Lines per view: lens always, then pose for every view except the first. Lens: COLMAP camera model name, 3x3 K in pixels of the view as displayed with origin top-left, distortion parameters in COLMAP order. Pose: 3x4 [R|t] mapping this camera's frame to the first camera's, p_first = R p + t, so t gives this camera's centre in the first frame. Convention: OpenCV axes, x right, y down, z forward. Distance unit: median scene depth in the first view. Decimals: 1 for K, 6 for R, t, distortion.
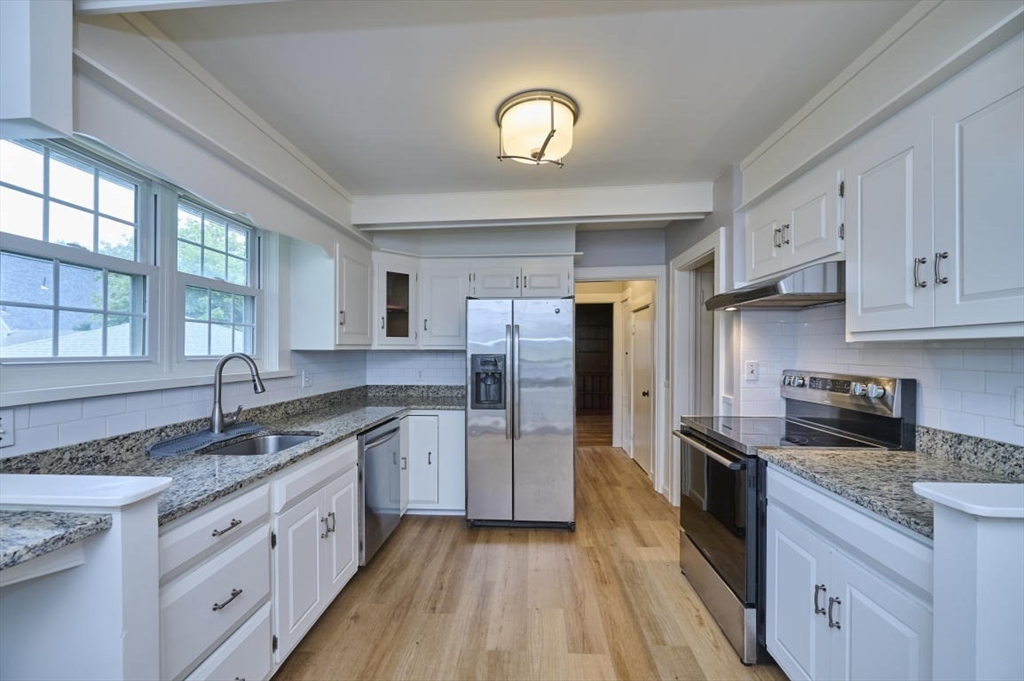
lens RADIAL K [[409.3, 0, 511.8], [0, 409.3, 365.0], [0, 0, 1]] dist [0.001687, 0.000049]
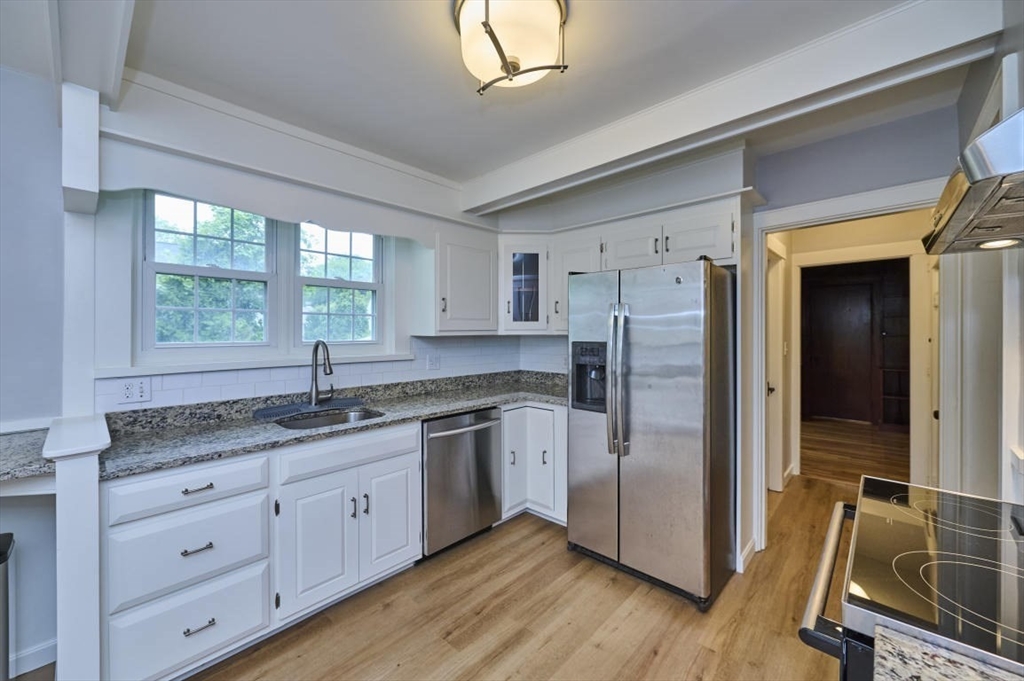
lens RADIAL K [[405.3, 0, 506.1], [0, 405.3, 339.9], [0, 0, 1]] dist [-0.000794, -0.000187]
pose [[0.766842, 0.009926, -0.641759, 0.359072], [-0.020232, 0.999757, -0.008712, -0.021201], [0.641516, 0.019665, 0.766857, 0.321440]]
